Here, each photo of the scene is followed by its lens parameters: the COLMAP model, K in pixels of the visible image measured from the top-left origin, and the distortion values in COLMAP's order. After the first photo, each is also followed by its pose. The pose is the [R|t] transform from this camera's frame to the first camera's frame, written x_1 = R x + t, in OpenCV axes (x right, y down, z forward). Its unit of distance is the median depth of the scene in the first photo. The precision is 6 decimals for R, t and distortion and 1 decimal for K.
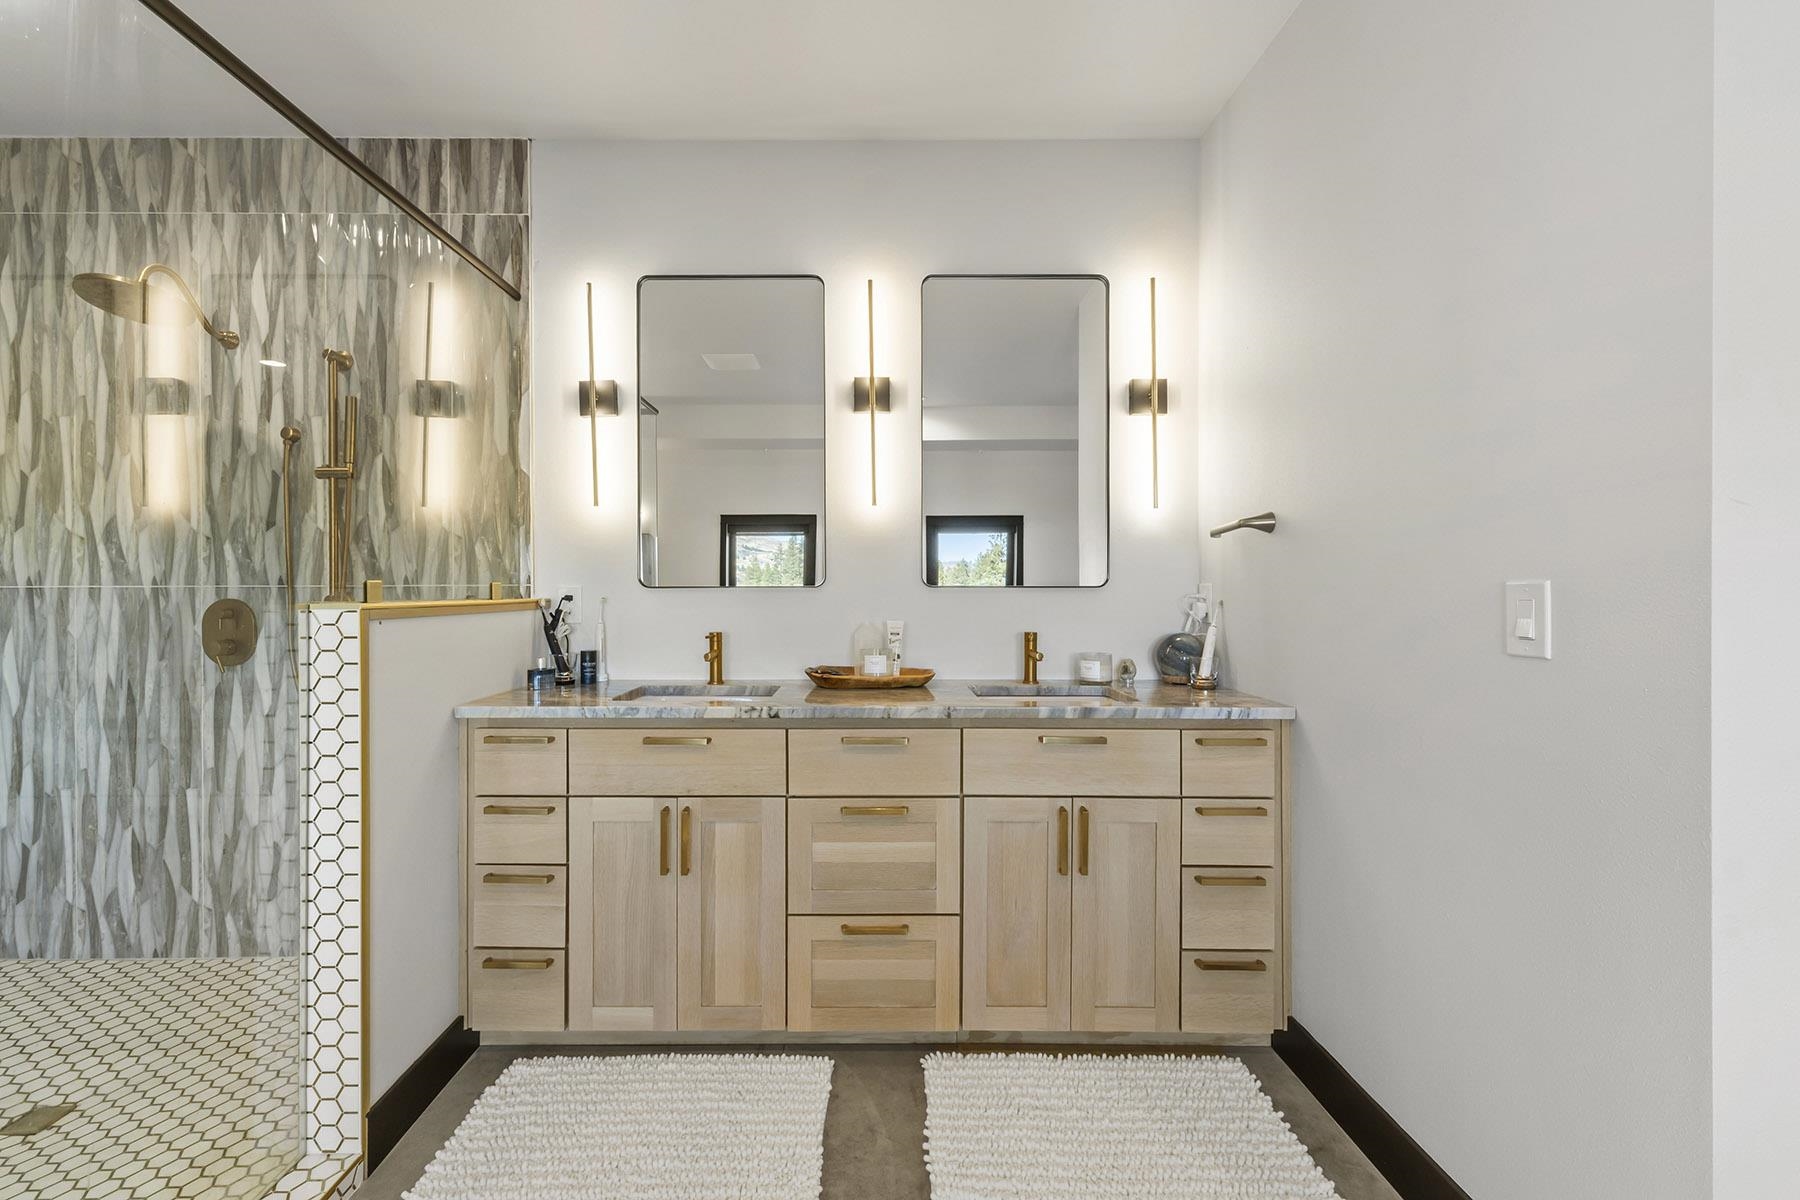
lens RADIAL K [[763.3, 0, 866.8], [0, 763.3, 594.4], [0, 0, 1]] dist [0.005933, 0.000107]
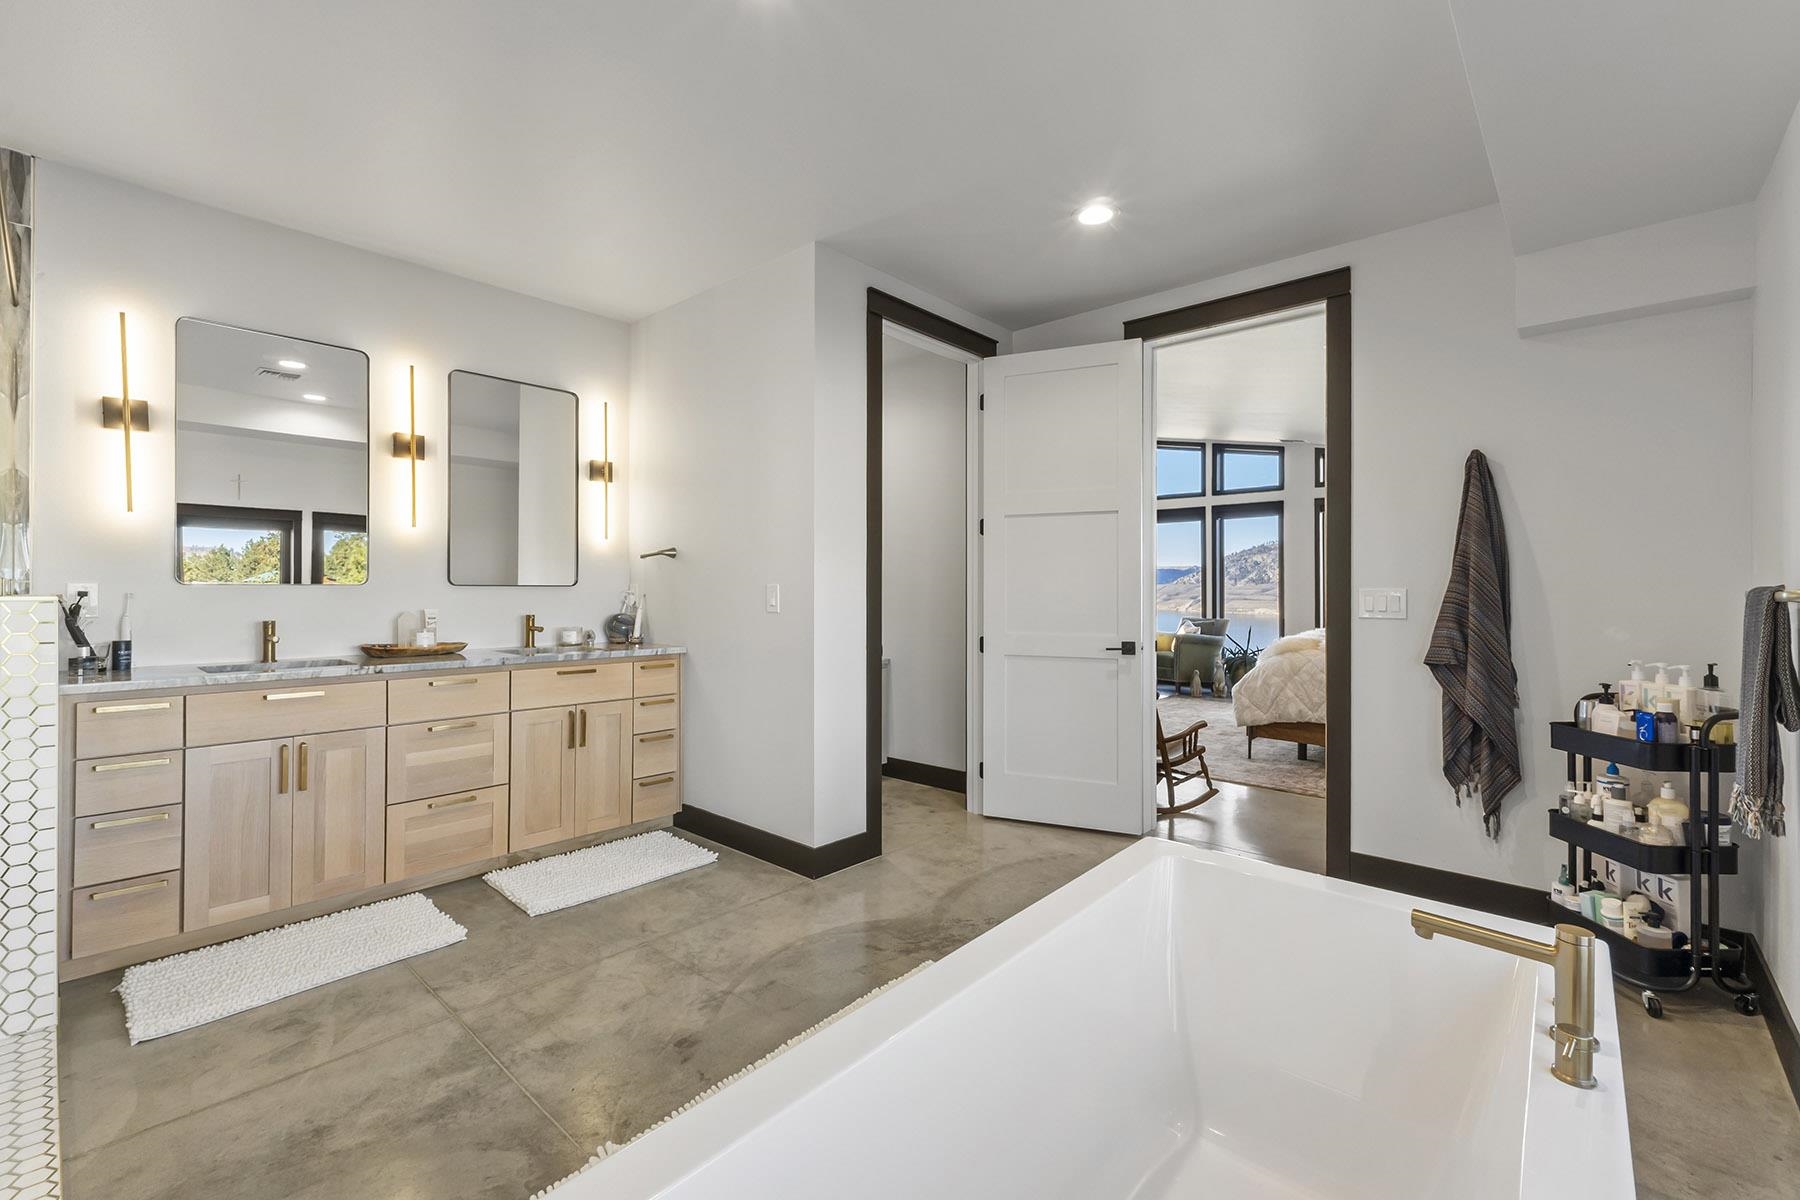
lens RADIAL K [[763.3, 0, 906.3], [0, 763.3, 588.1], [0, 0, 1]] dist [0.005933, 0.000107]
pose [[0.660901, 0.002662, 0.750469, -0.449889], [0.002569, 0.999980, -0.005809, 0.006215], [-0.750469, 0.005767, 0.660881, -0.604853]]
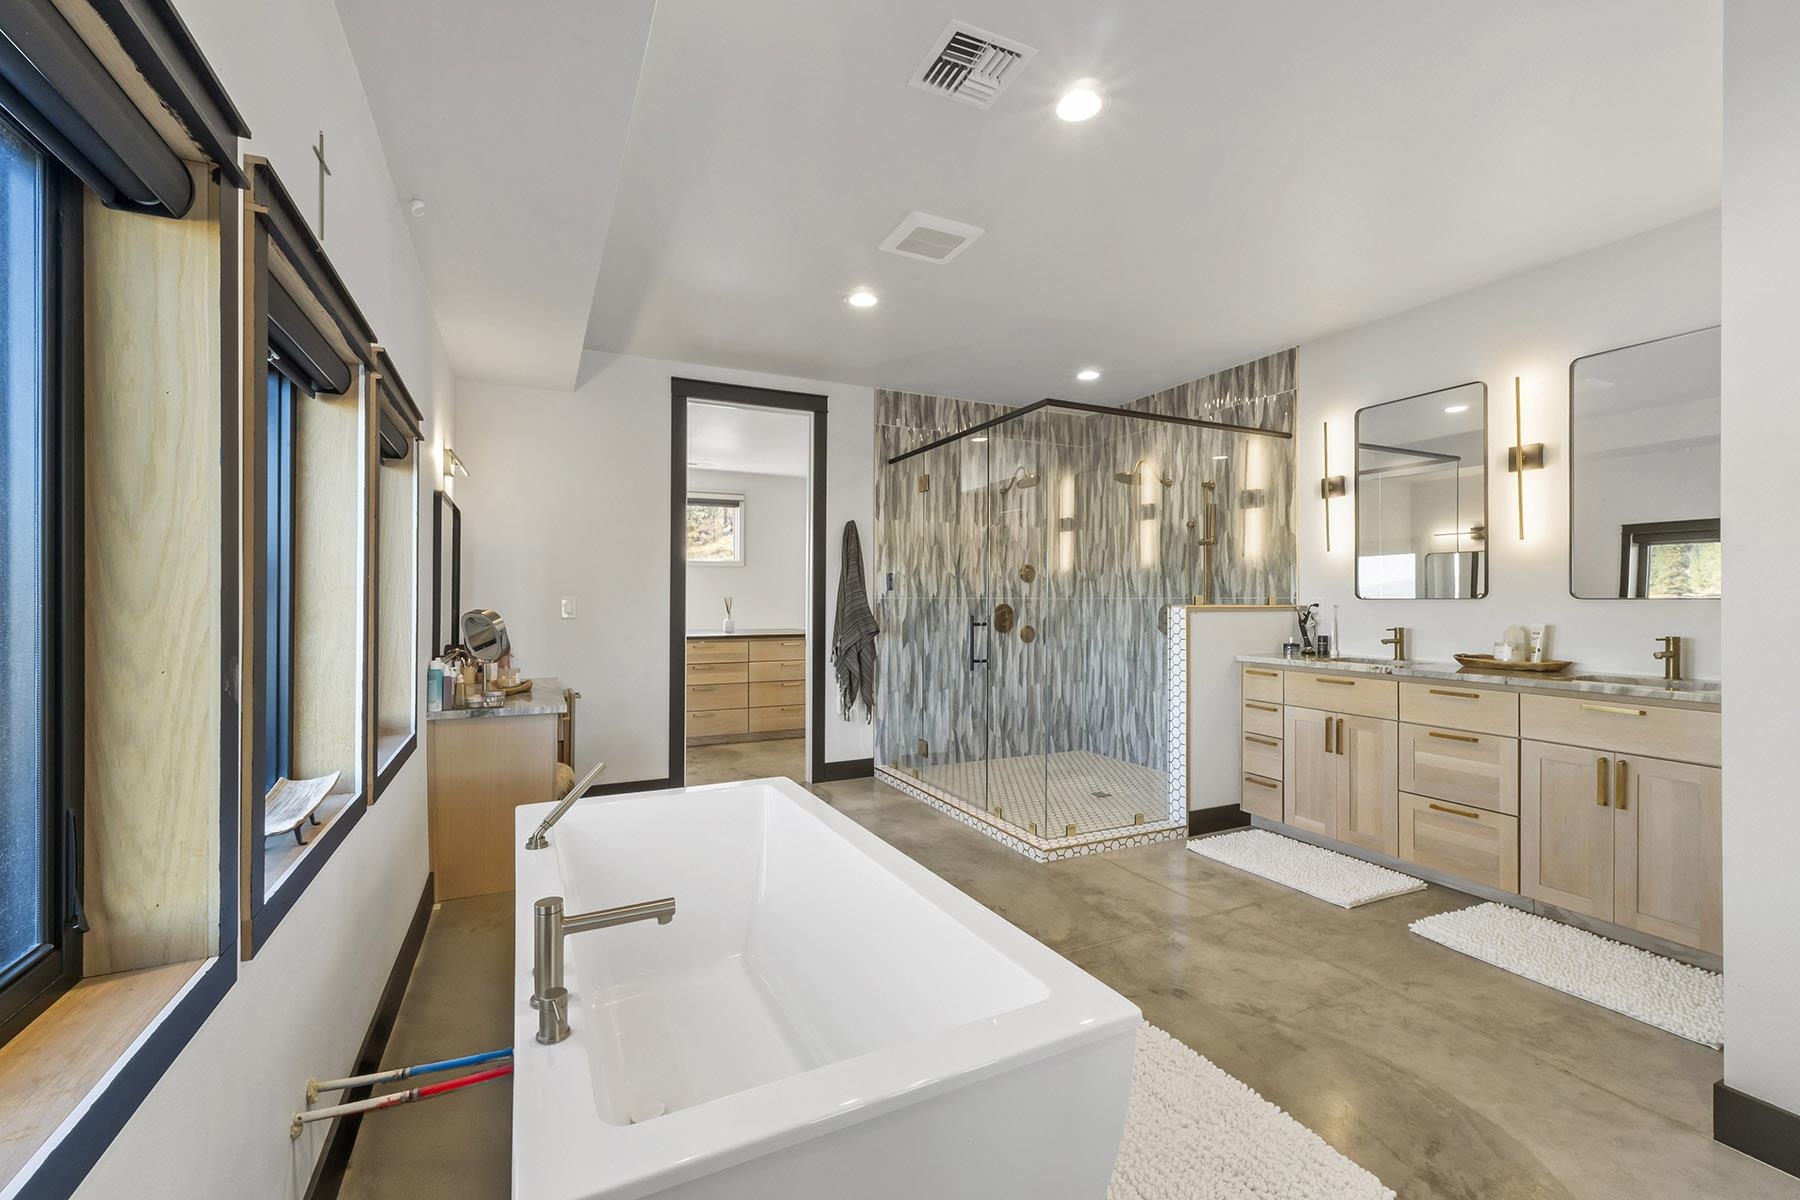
lens RADIAL K [[763.3, 0, 895.3], [0, 763.3, 594.8], [0, 0, 1]] dist [0.005933, 0.000107]
pose [[0.432634, -0.004381, -0.901559, 0.774110], [-0.009409, 0.999912, -0.009374, 0.006898], [0.901520, 0.012538, 0.432555, -0.617146]]
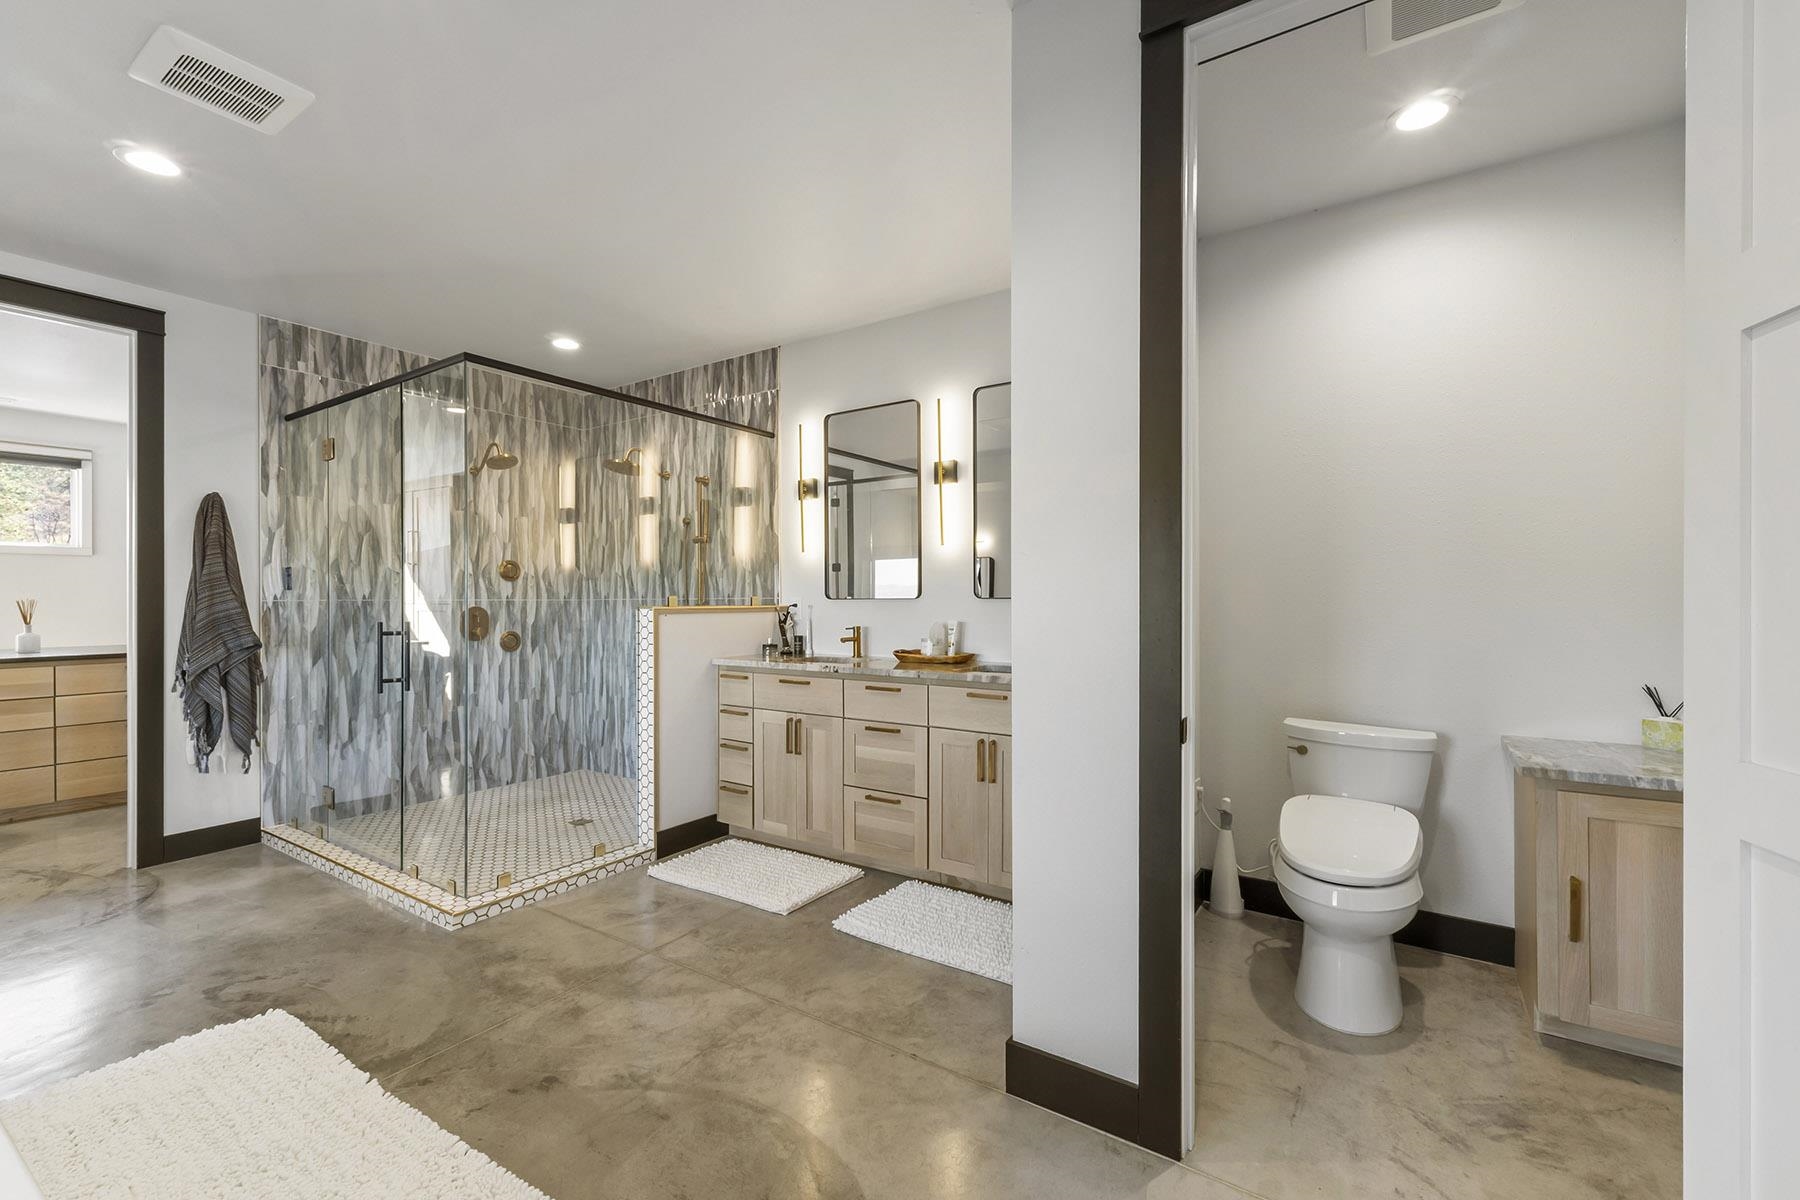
lens RADIAL K [[763.3, 0, 903.1], [0, 763.3, 601.0], [0, 0, 1]] dist [0.005933, 0.000107]
pose [[0.832059, -0.001285, -0.554686, 0.801639], [-0.001556, 0.999988, -0.004651, 0.002660], [0.554685, 0.004733, 0.832047, -0.317879]]
